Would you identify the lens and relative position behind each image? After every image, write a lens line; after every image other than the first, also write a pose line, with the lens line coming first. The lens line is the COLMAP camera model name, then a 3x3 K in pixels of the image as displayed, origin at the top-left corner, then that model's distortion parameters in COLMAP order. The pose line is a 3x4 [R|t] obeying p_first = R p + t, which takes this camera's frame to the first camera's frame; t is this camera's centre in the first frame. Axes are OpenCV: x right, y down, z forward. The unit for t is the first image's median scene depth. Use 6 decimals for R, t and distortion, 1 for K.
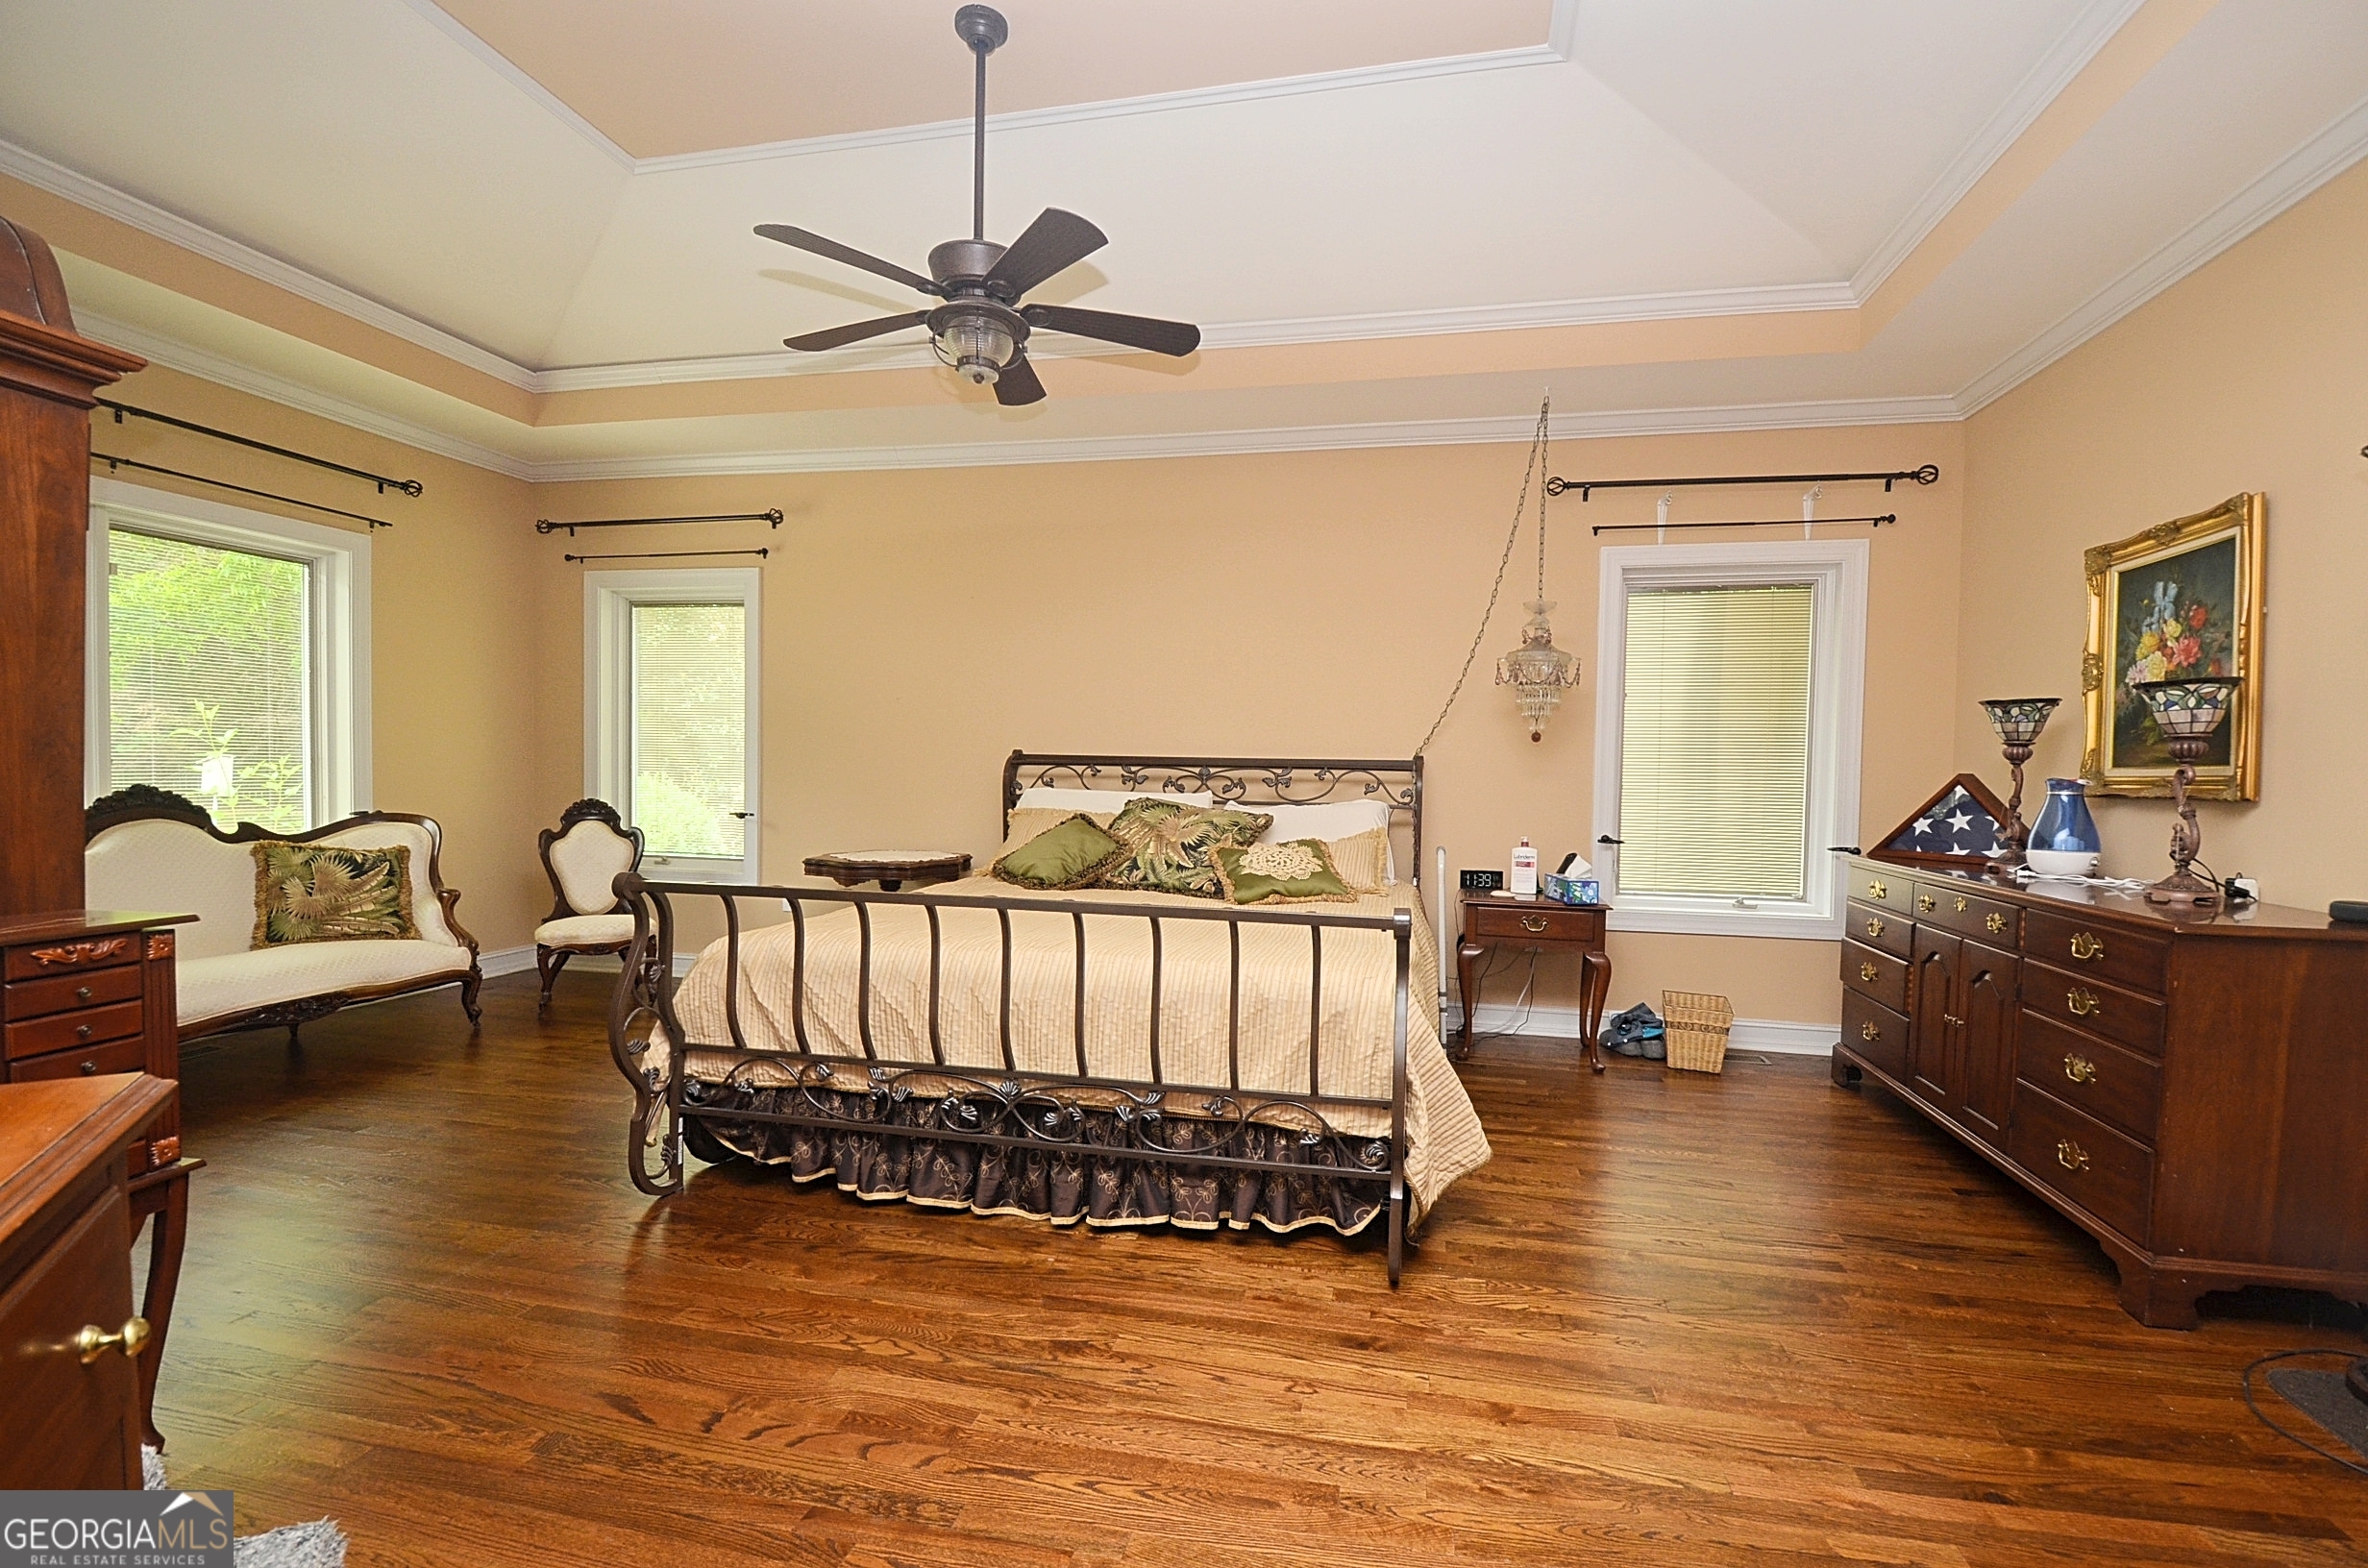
lens RADIAL K [[1010.1, 0, 1221.9], [0, 1010.1, 796.9], [0, 0, 1]] dist [-0.006332, -0.000446]
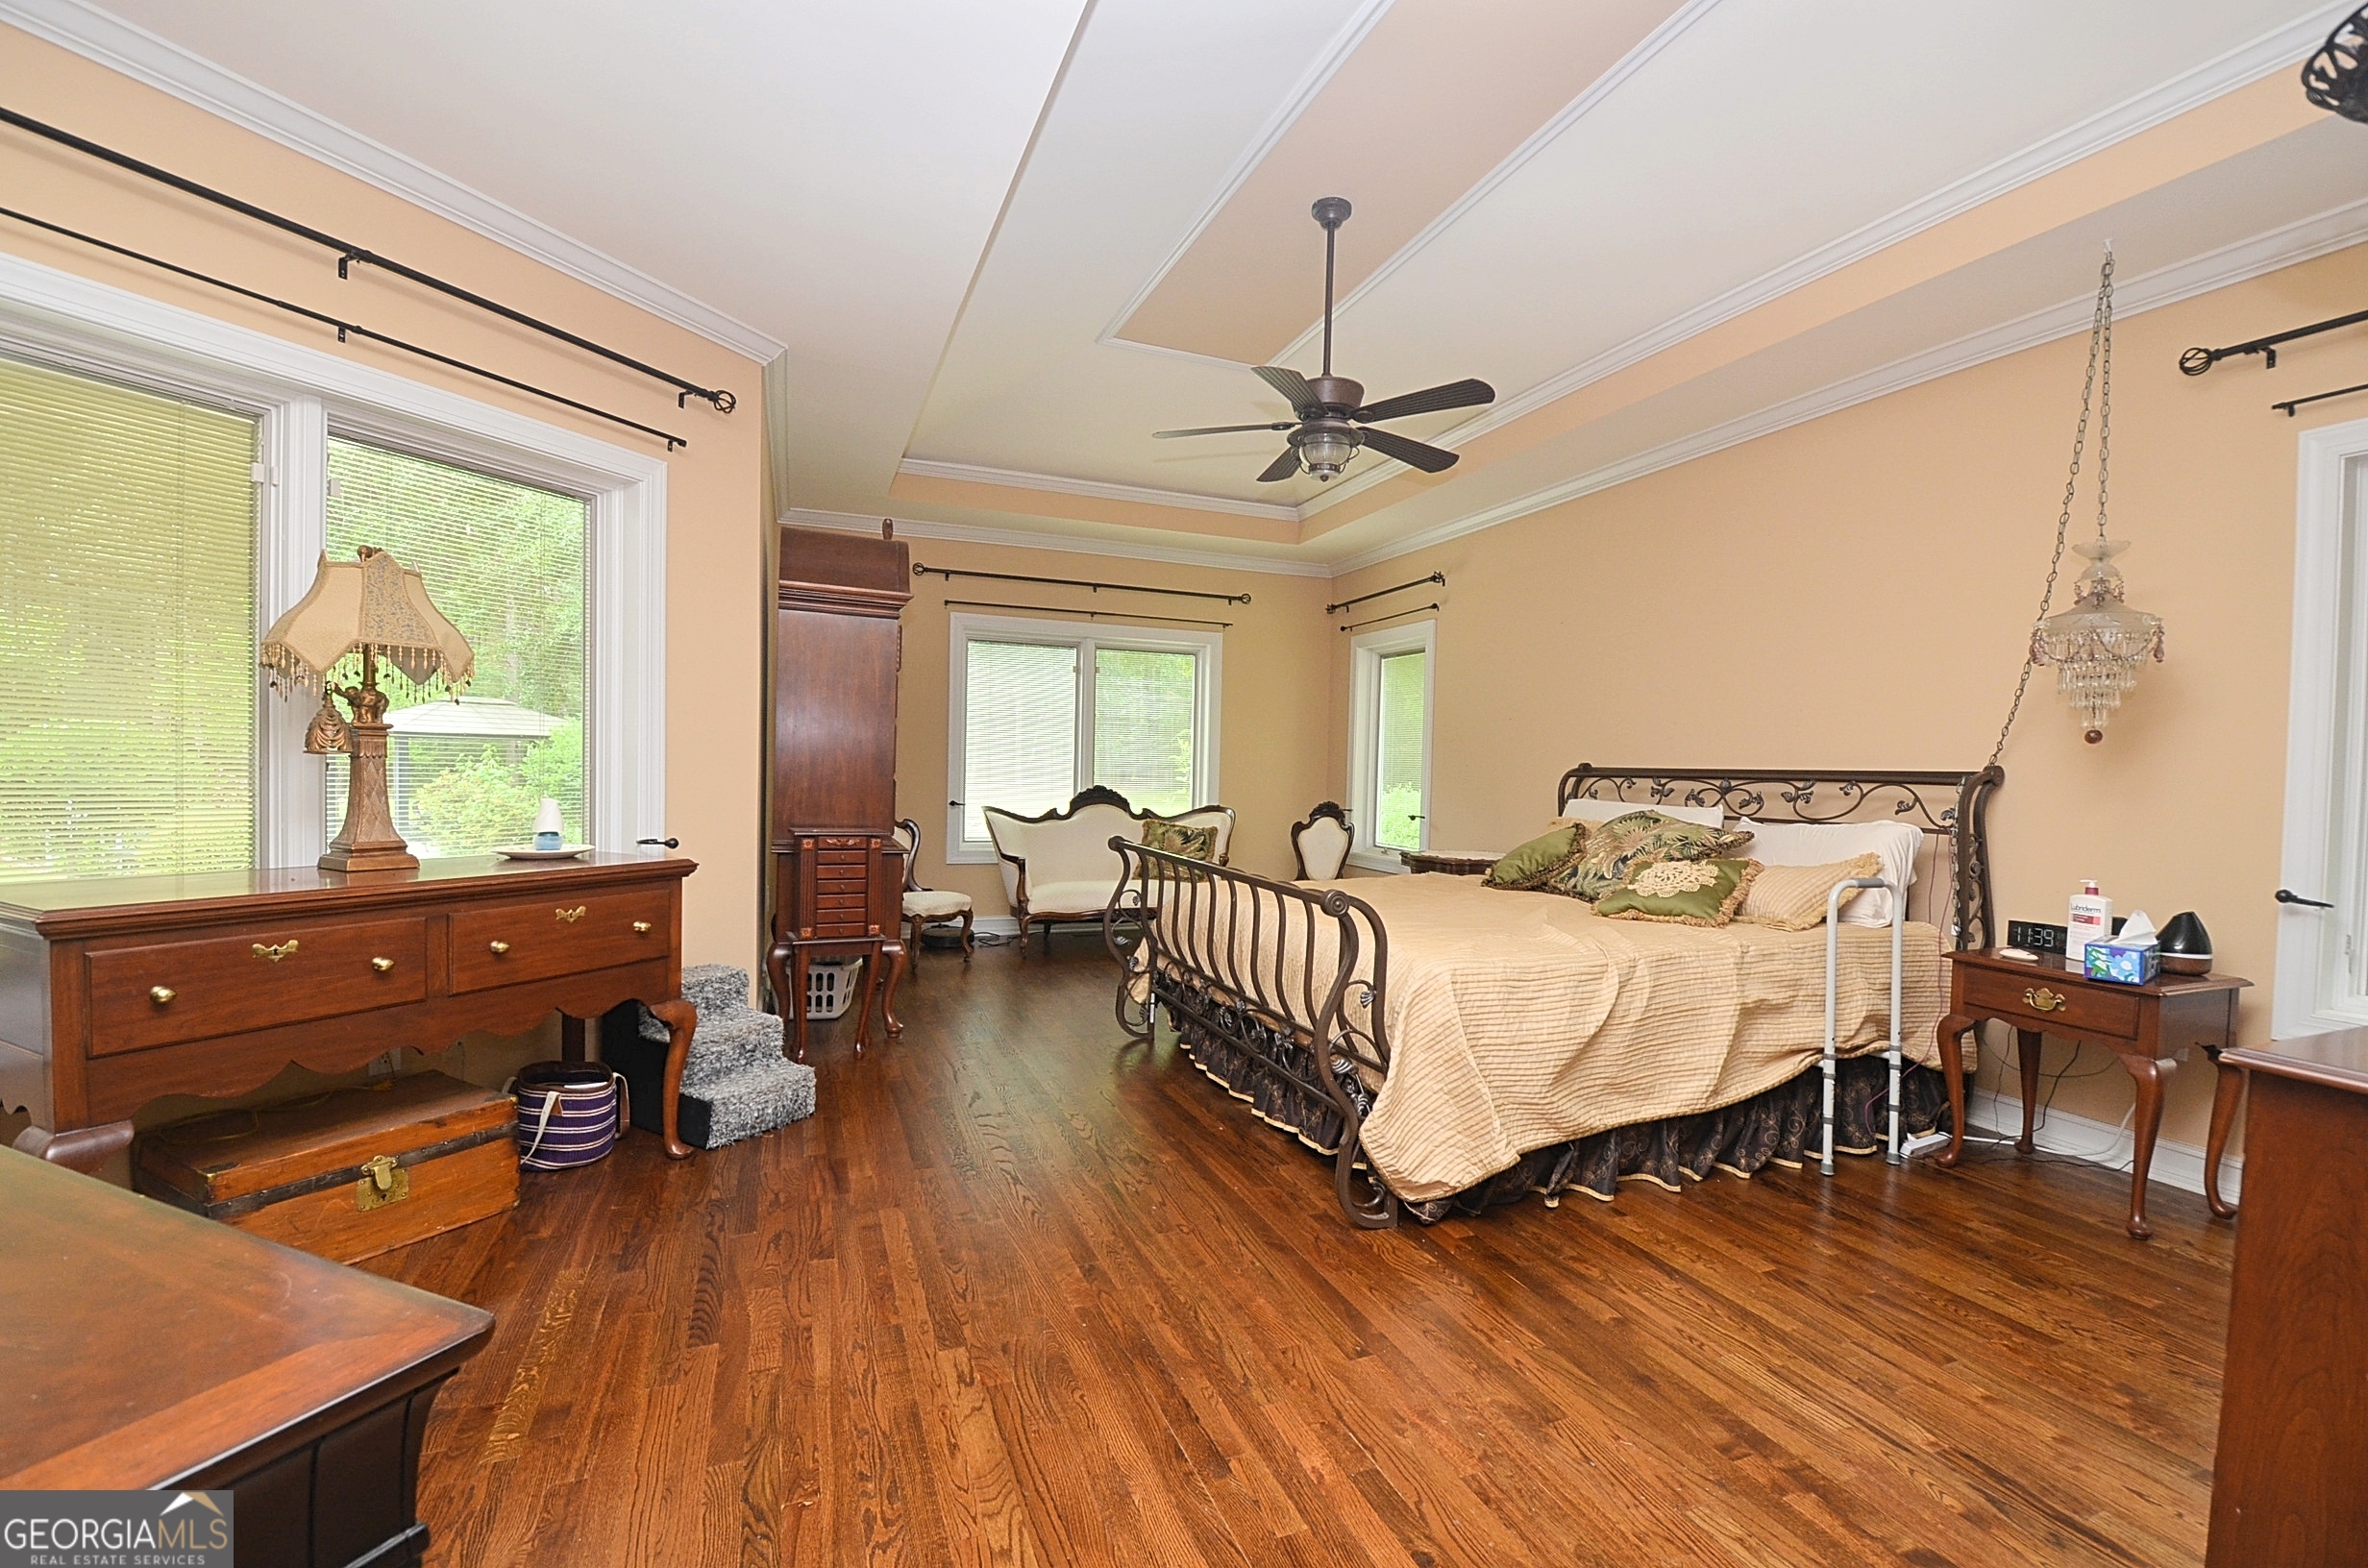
lens RADIAL K [[980.9, 0, 1179.8], [0, 980.9, 795.2], [0, 0, 1]] dist [-0.039314, -0.000104]
pose [[0.546441, 0.017327, -0.837319, 0.459610], [-0.035949, 0.999350, -0.002782, 0.004864], [0.836726, 0.031621, 0.546708, 0.105311]]
